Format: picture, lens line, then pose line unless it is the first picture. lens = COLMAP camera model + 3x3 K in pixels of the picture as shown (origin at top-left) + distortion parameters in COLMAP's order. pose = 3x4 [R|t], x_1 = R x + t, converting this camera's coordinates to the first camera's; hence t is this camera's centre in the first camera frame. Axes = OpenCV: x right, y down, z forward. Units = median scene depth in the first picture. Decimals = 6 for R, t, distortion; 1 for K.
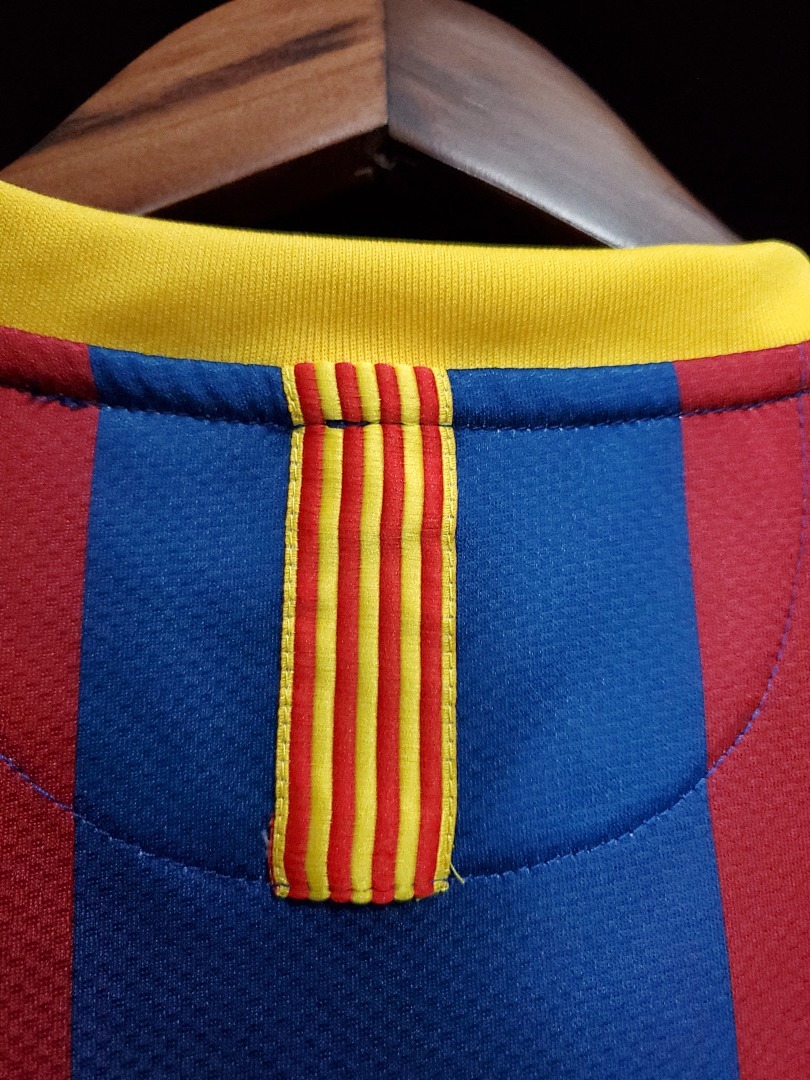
lens RADIAL K [[817.8, 0, 406.2], [0, 817.8, 540.3], [0, 0, 1]] dist [0.006287, 0.000274]
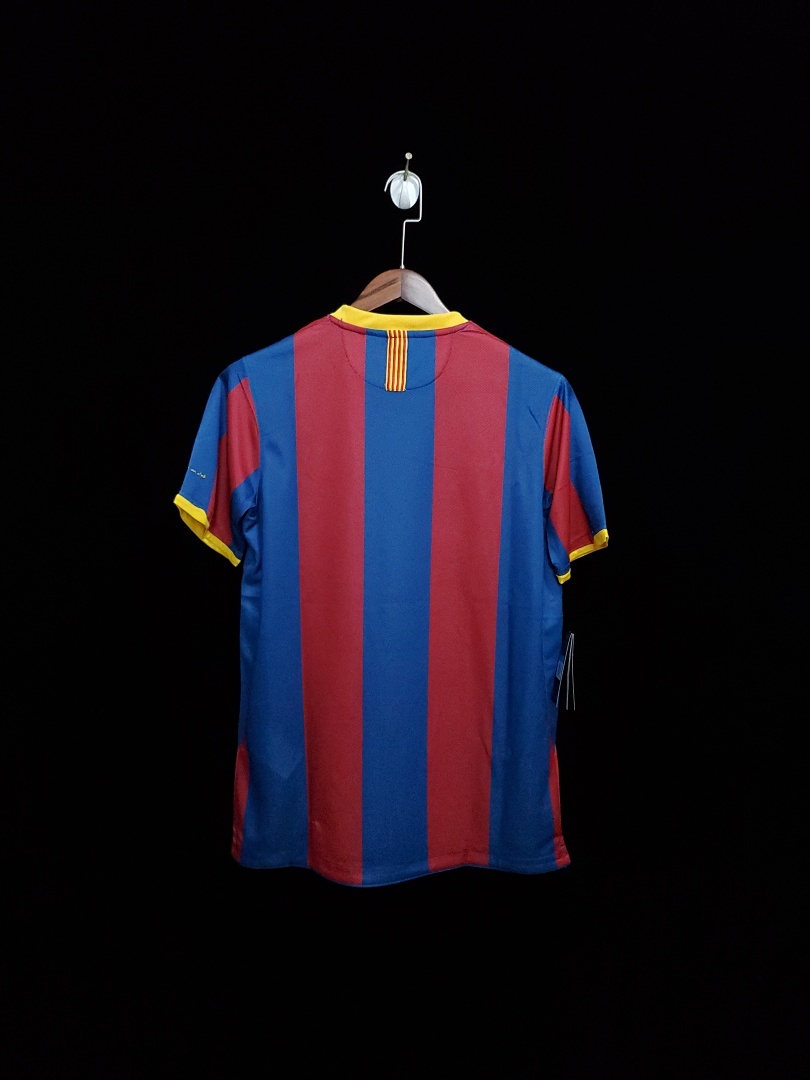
lens RADIAL K [[817.8, 0, 403.0], [0, 817.8, 539.9], [0, 0, 1]] dist [0.006287, 0.000274]
pose [[0.993004, 0.026690, -0.115024, 1.029663], [-0.019720, 0.997924, 0.061313, 1.407921], [0.116421, -0.058615, 0.991469, -7.392340]]
